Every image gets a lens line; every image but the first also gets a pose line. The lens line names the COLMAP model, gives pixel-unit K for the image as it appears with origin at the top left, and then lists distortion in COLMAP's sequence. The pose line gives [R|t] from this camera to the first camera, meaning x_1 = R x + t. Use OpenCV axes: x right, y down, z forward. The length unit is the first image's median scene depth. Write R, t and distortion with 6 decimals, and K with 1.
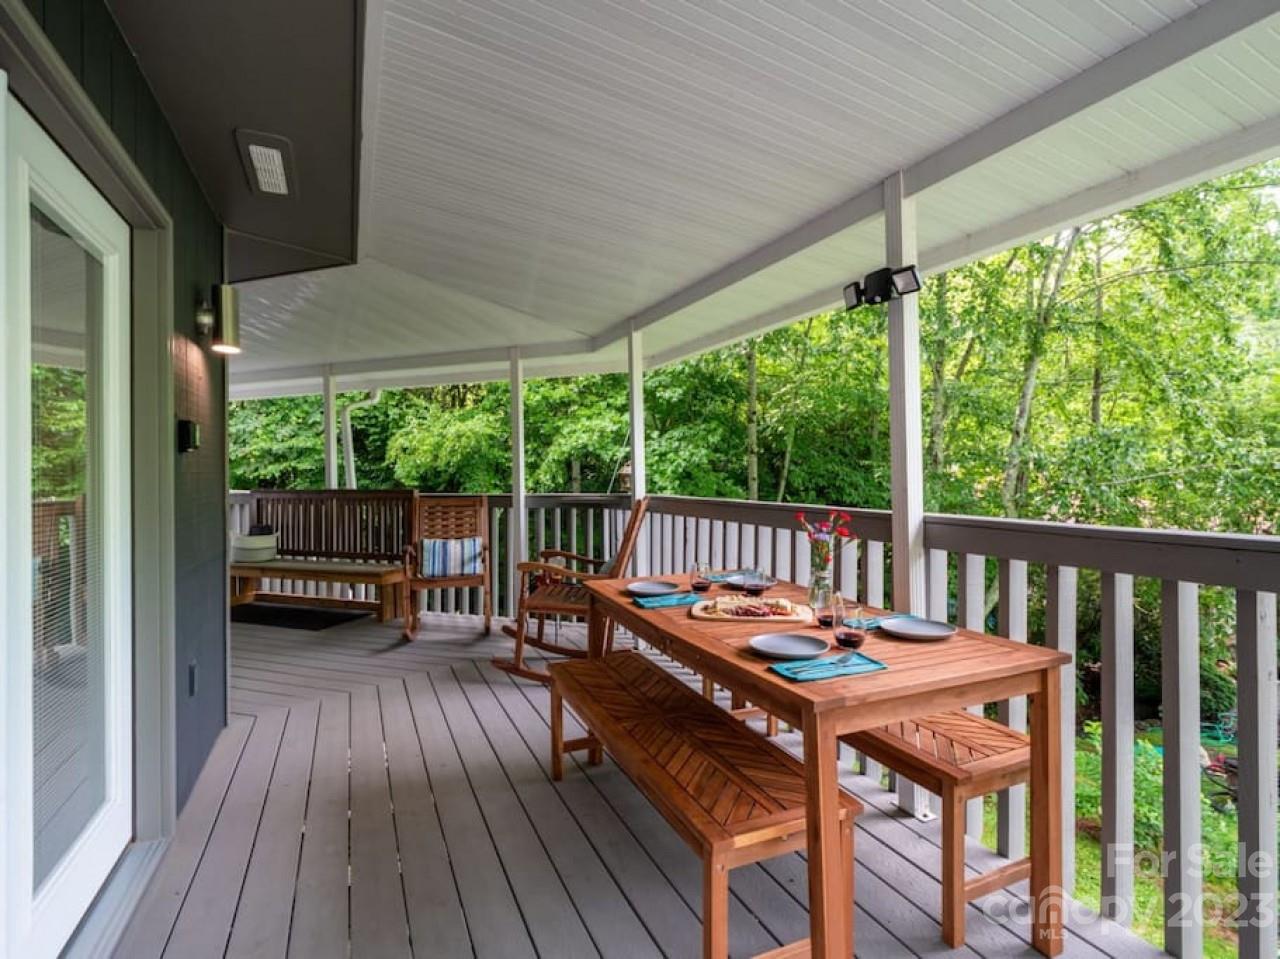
lens RADIAL K [[624.9, 0, 640.0], [0, 624.9, 479.5], [0, 0, 1]] dist [0.018352, -0.024405]
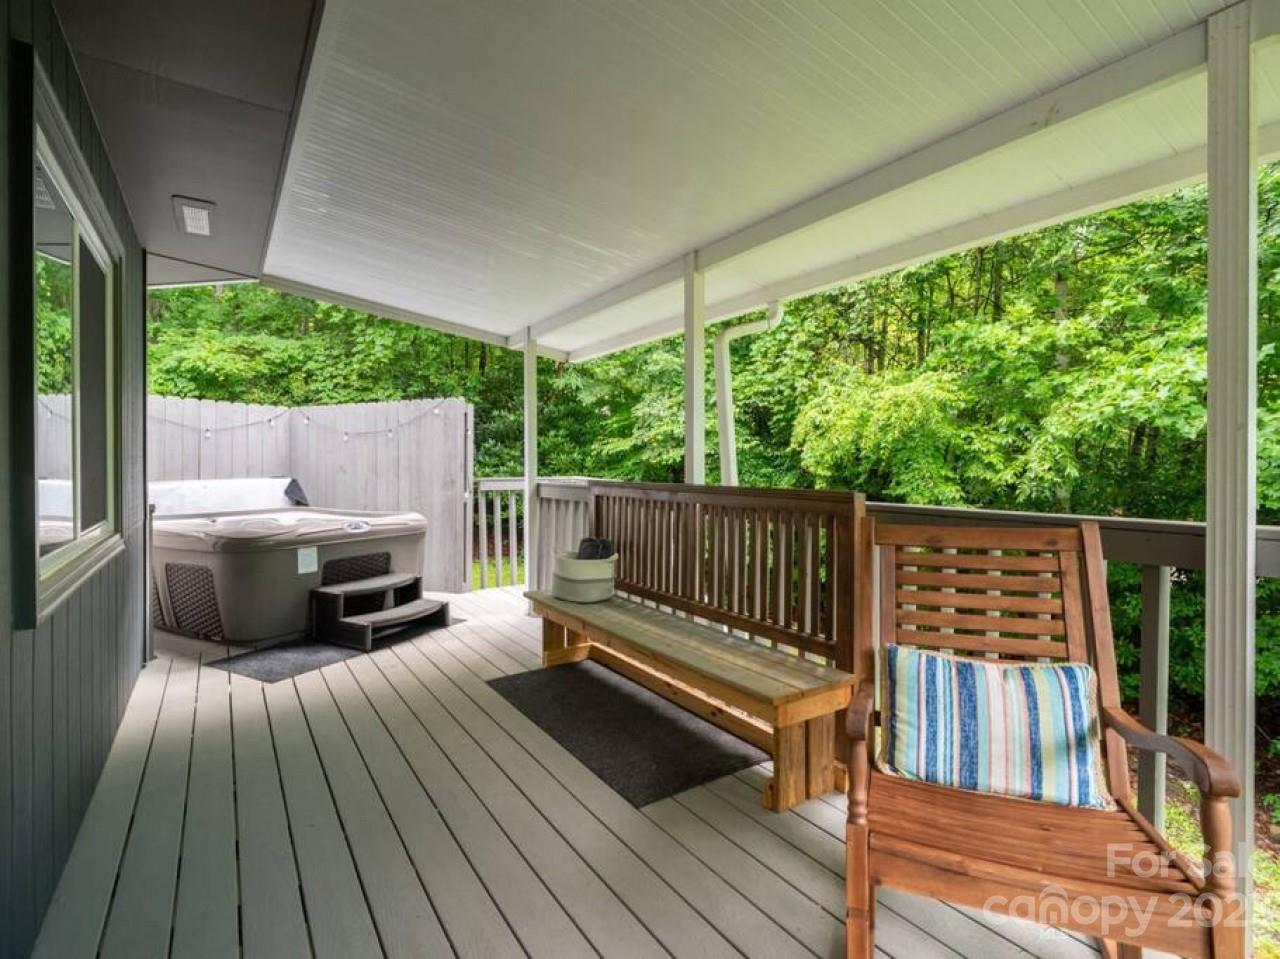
lens RADIAL K [[624.9, 0, 640.0], [0, 624.9, 479.5], [0, 0, 1]] dist [0.018352, -0.024405]
pose [[0.813036, 0.026286, -0.581619, -0.108397], [-0.015676, 0.999606, 0.023264, -0.000143], [0.582002, -0.009797, 0.813128, 0.265826]]
